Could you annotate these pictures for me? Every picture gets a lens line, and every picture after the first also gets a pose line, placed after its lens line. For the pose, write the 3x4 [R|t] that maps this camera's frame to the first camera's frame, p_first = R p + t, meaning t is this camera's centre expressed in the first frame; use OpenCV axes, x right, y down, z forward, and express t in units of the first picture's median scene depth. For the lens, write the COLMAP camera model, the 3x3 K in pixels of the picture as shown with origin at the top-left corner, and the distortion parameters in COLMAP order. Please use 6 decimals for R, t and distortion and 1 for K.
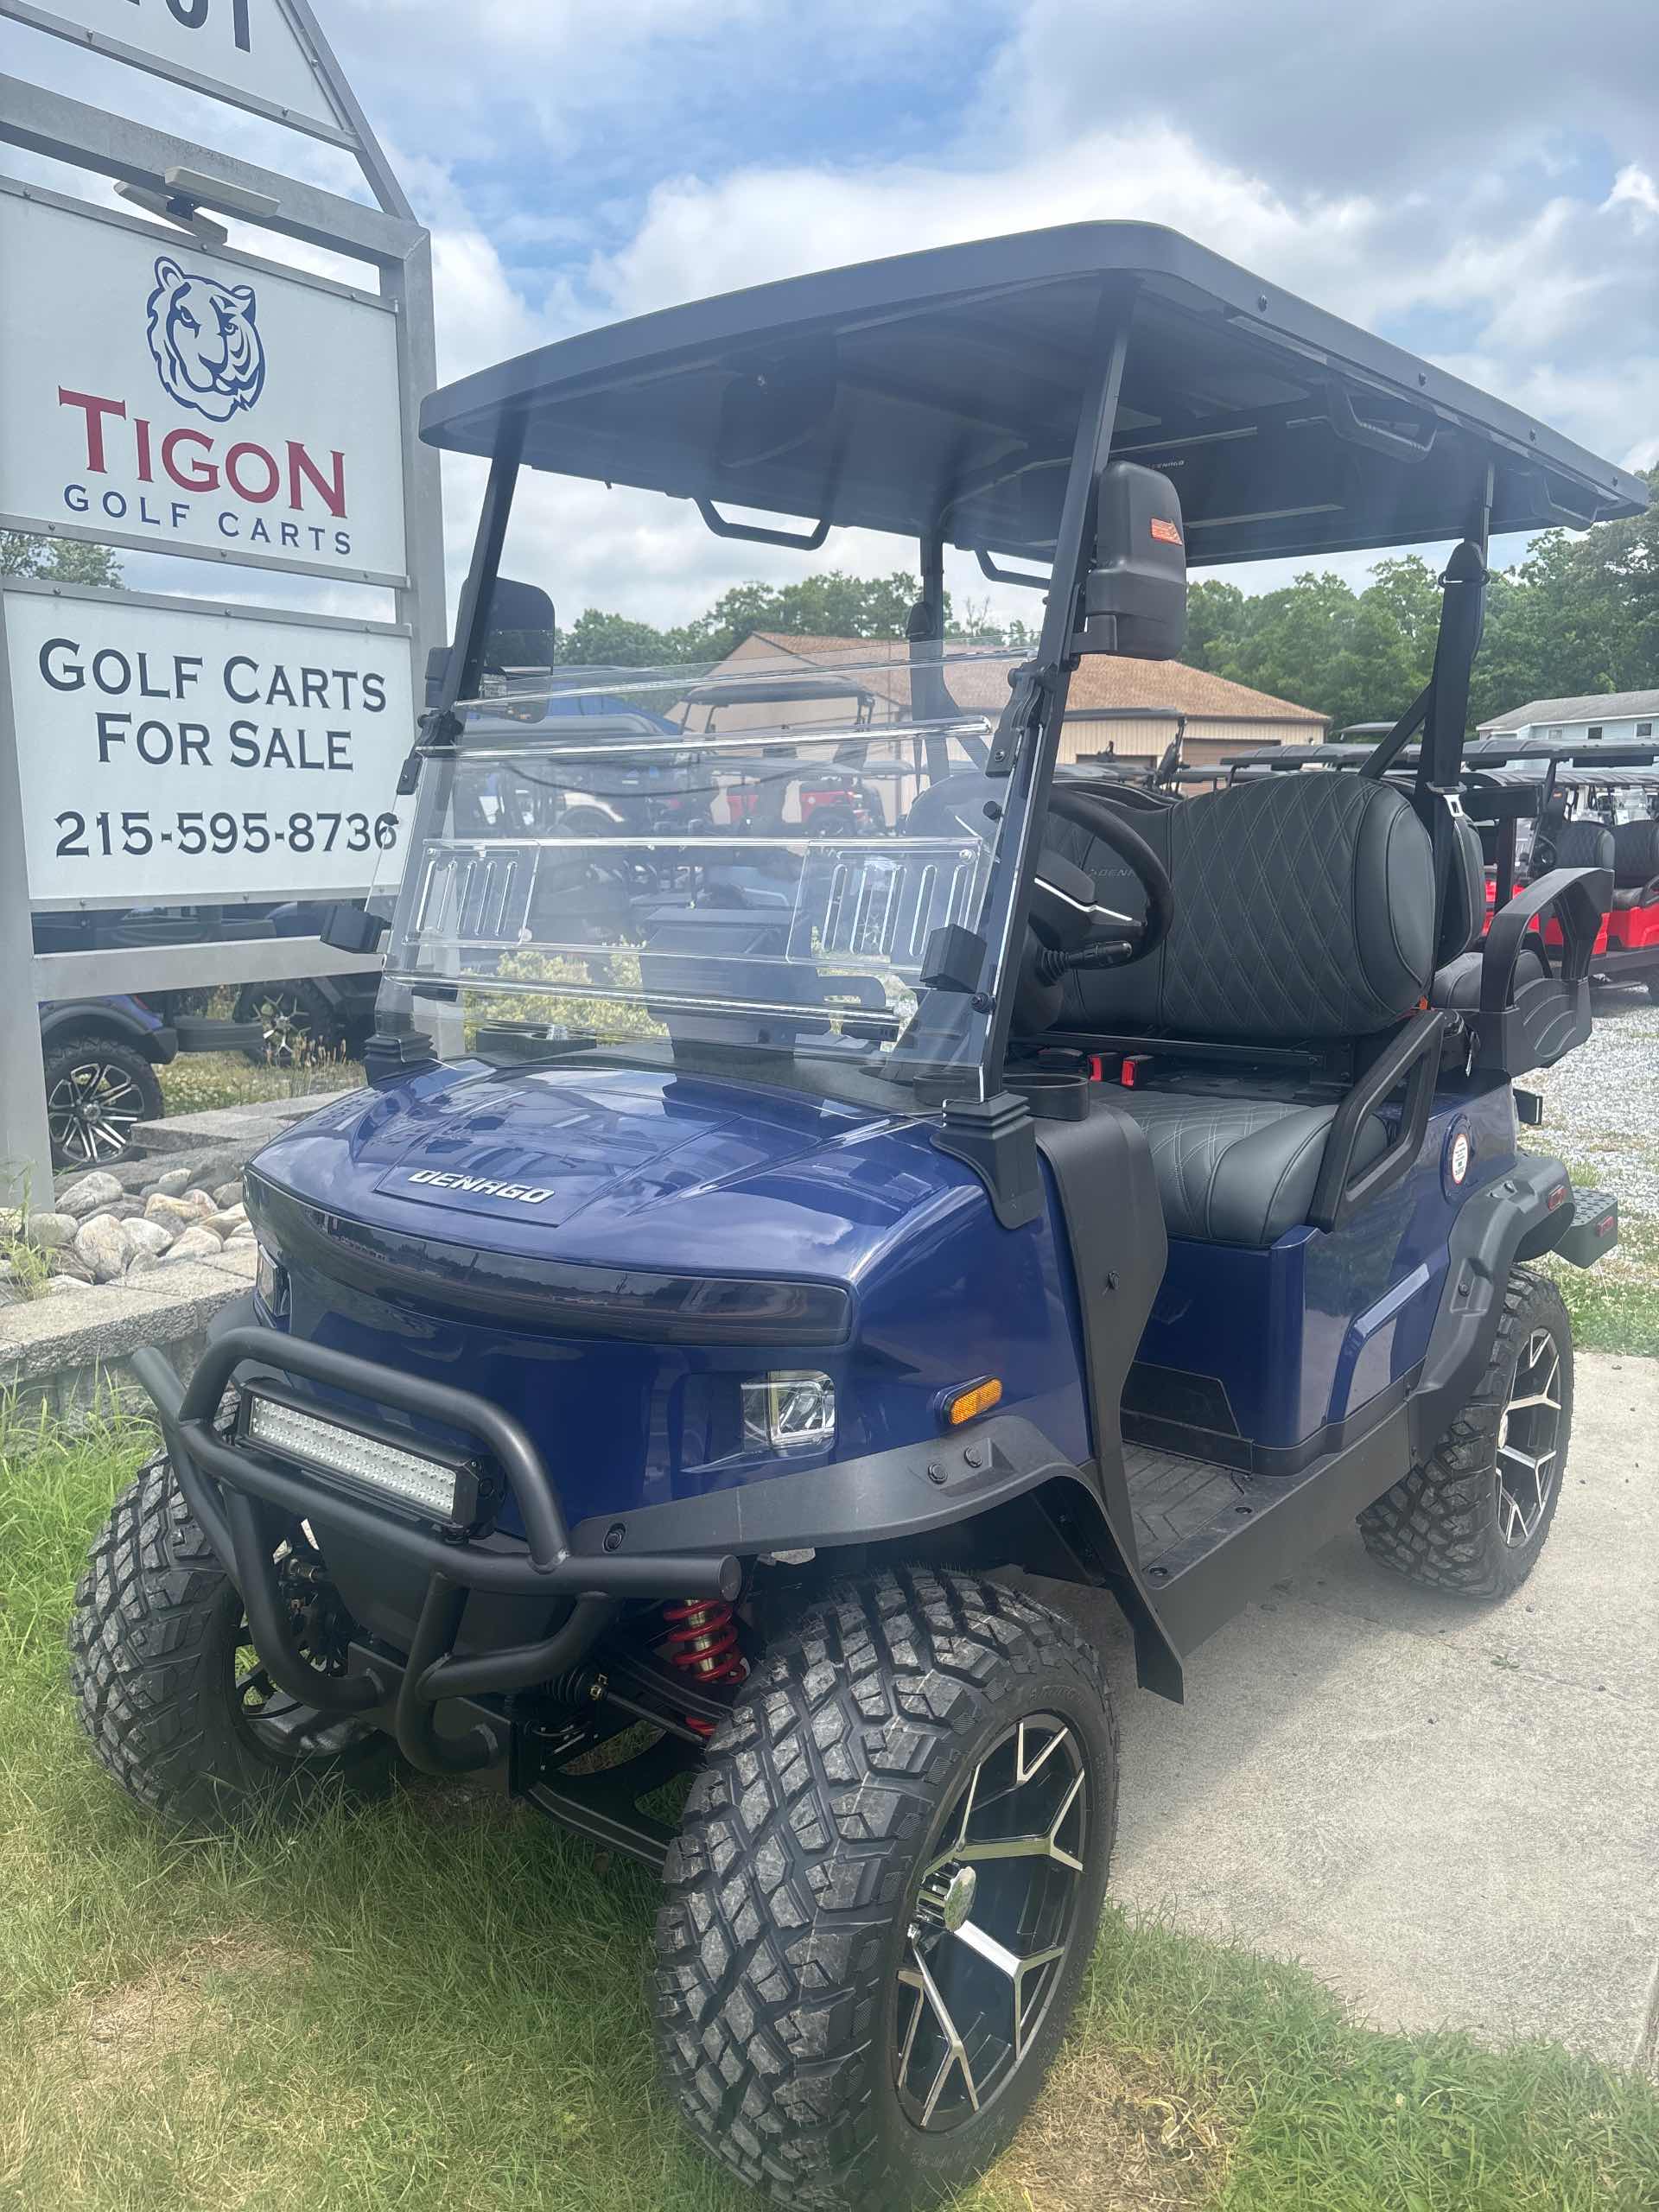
lens RADIAL K [[1648.6, 0, 829.5], [0, 1648.6, 1106.0], [0, 0, 1]] dist [-0.089290, 0.153887]
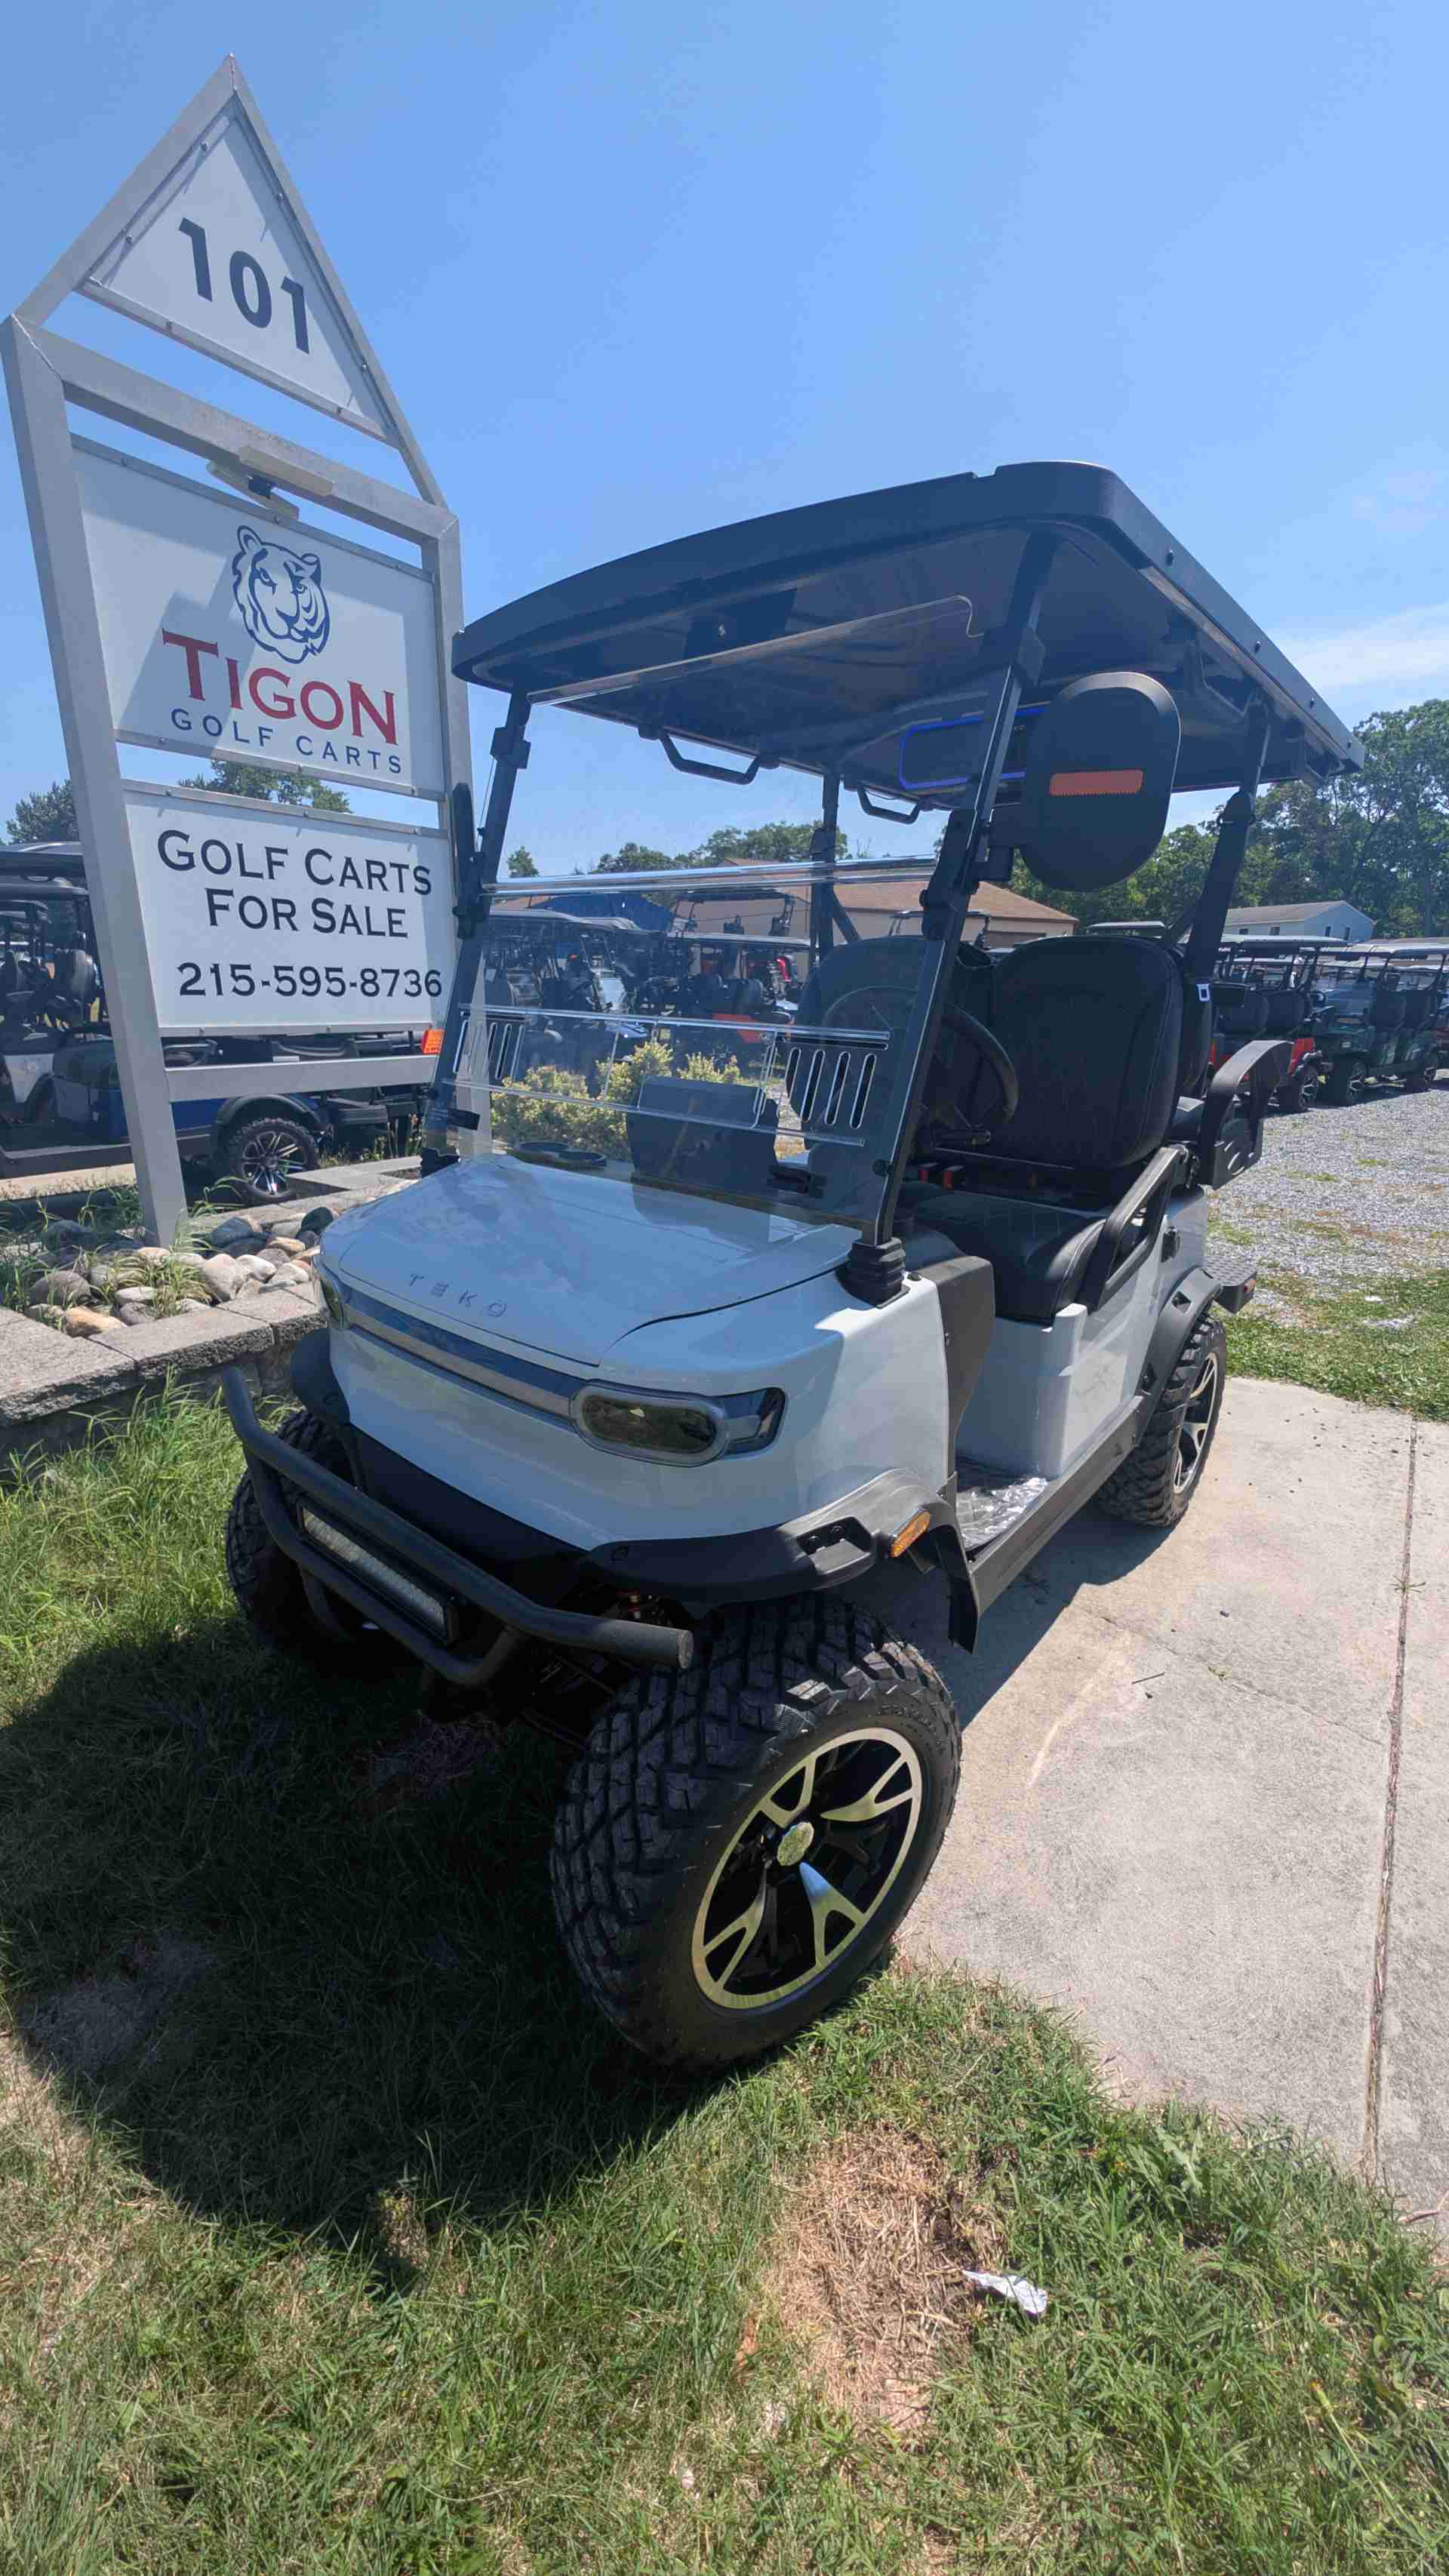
lens RADIAL K [[947.7, 0, 722.4], [0, 947.7, 1279.8], [0, 0, 1]] dist [0.000047, -0.000380]
pose [[0.998652, 0.036819, -0.036590, 0.023602], [-0.031489, 0.990090, 0.136862, -0.035993], [0.041267, -0.135525, 0.989914, 0.172885]]
